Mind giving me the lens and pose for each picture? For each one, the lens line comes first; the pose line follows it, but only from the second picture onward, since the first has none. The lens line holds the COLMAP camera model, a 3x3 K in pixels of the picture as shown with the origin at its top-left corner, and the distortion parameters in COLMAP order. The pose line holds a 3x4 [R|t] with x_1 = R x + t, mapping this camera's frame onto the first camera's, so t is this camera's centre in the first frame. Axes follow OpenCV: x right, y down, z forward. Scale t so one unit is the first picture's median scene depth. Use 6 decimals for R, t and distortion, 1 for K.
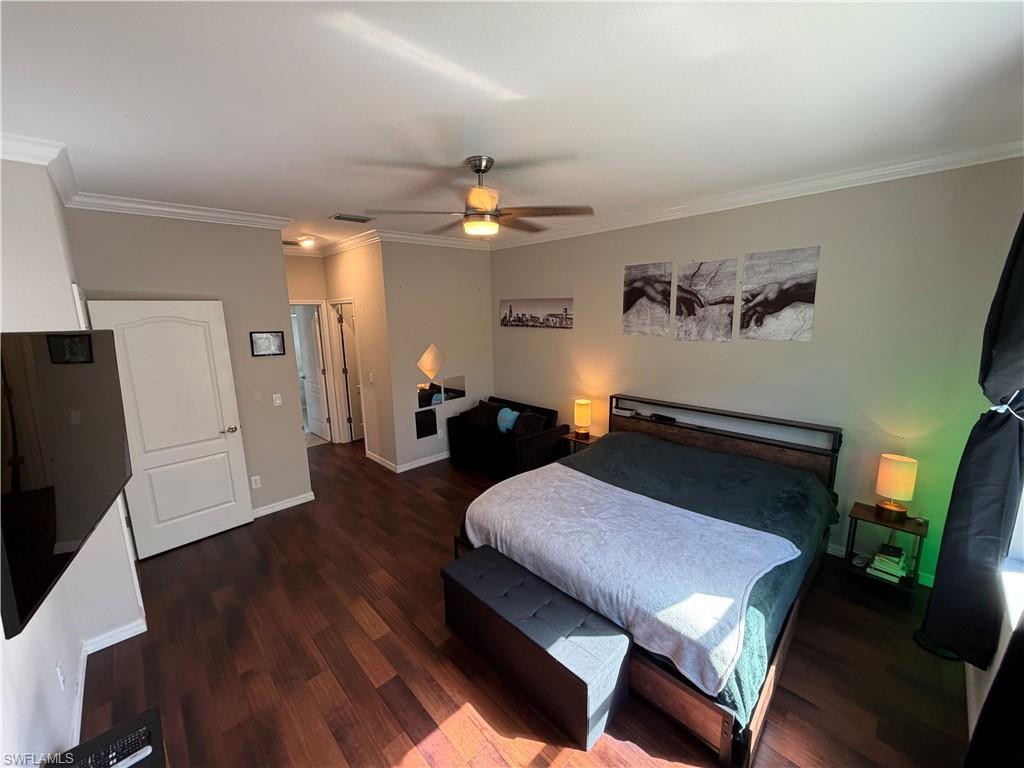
lens RADIAL K [[406.7, 0, 508.8], [0, 406.7, 382.8], [0, 0, 1]] dist [-0.000023, -0.000363]
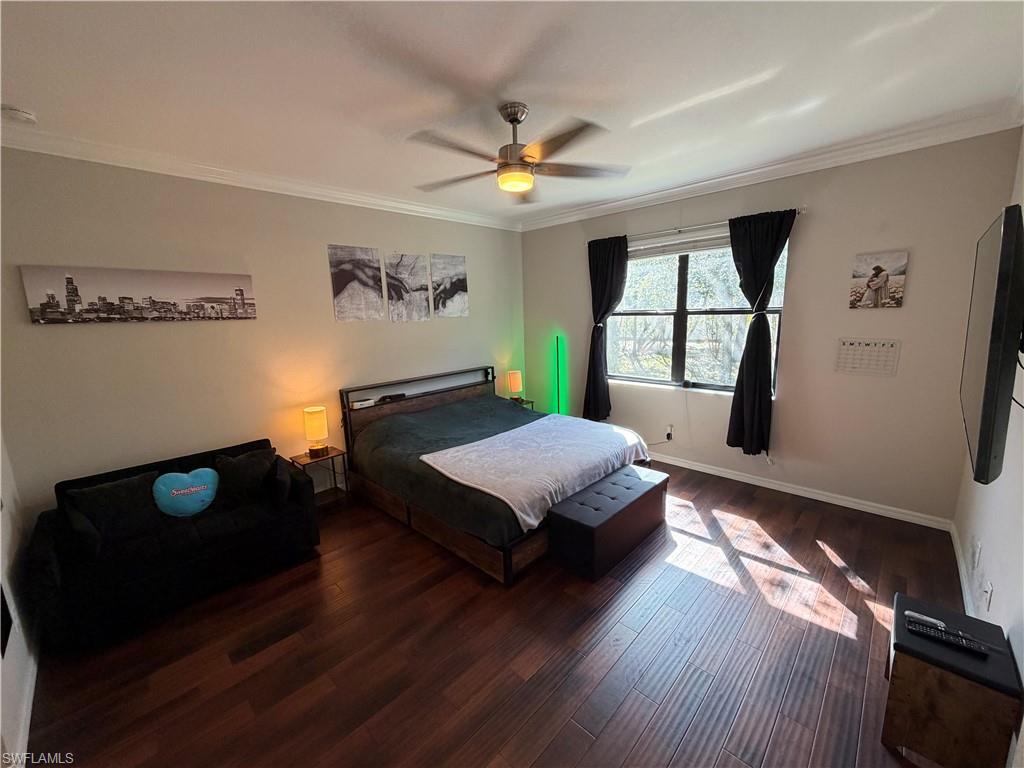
lens RADIAL K [[406.7, 0, 508.8], [0, 406.7, 382.8], [0, 0, 1]] dist [-0.000023, -0.000363]
pose [[-0.037514, -0.149288, 0.988082, -0.721876], [0.214390, 0.964552, 0.153872, -0.051906], [-0.976028, 0.217607, -0.004179, 0.757732]]
